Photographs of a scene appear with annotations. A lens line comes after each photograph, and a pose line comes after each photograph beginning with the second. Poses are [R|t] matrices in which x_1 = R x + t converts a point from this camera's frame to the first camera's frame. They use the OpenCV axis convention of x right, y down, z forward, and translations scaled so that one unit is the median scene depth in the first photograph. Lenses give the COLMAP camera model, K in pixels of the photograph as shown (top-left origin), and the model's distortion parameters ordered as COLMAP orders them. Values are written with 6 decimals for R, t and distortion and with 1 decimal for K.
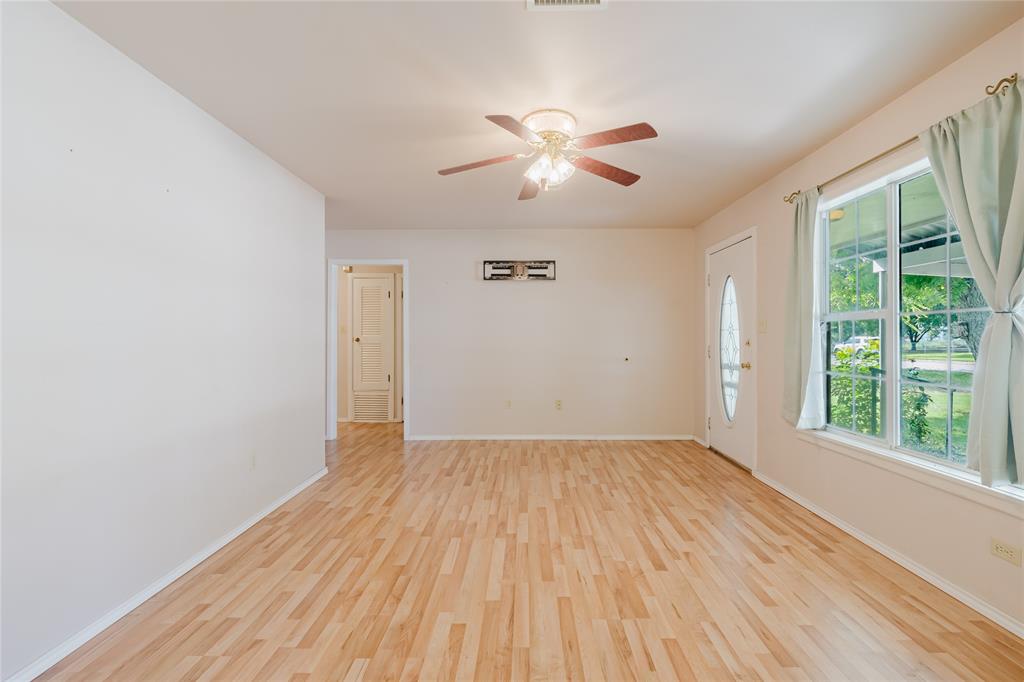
lens RADIAL K [[466.1, 0, 514.5], [0, 466.1, 338.9], [0, 0, 1]] dist [-0.000961, 0.001484]
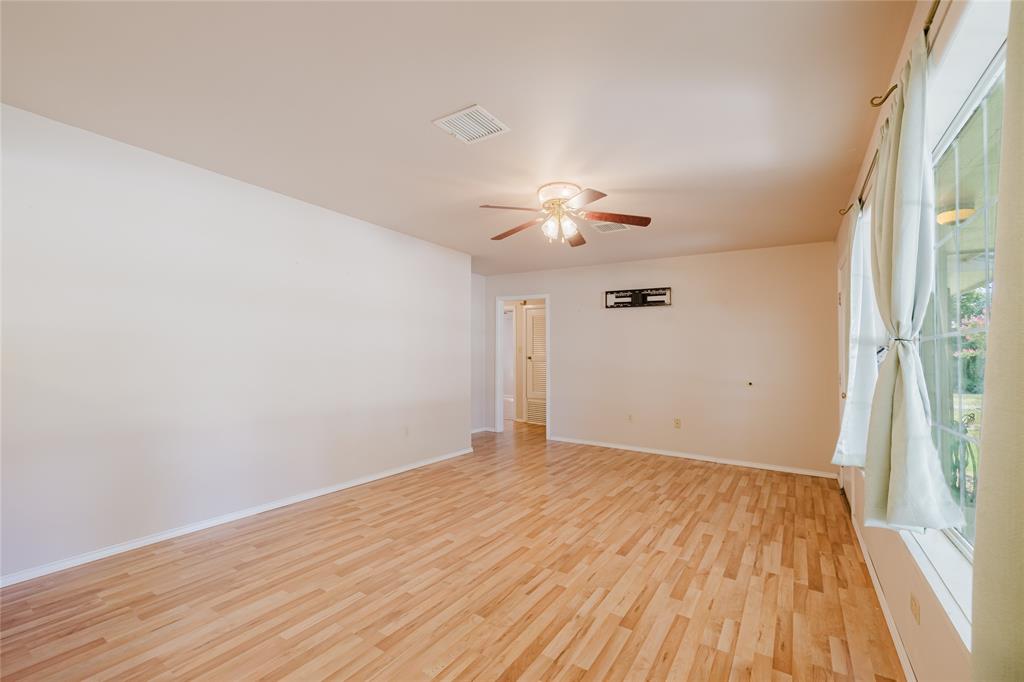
lens RADIAL K [[438.6, 0, 497.3], [0, 438.6, 358.4], [0, 0, 1]] dist [0.000079, 0.000158]
pose [[0.834366, 0.022607, -0.550747, 0.500859], [-0.023544, 0.999708, 0.005369, -0.002717], [0.550708, 0.008487, 0.834655, -0.084776]]
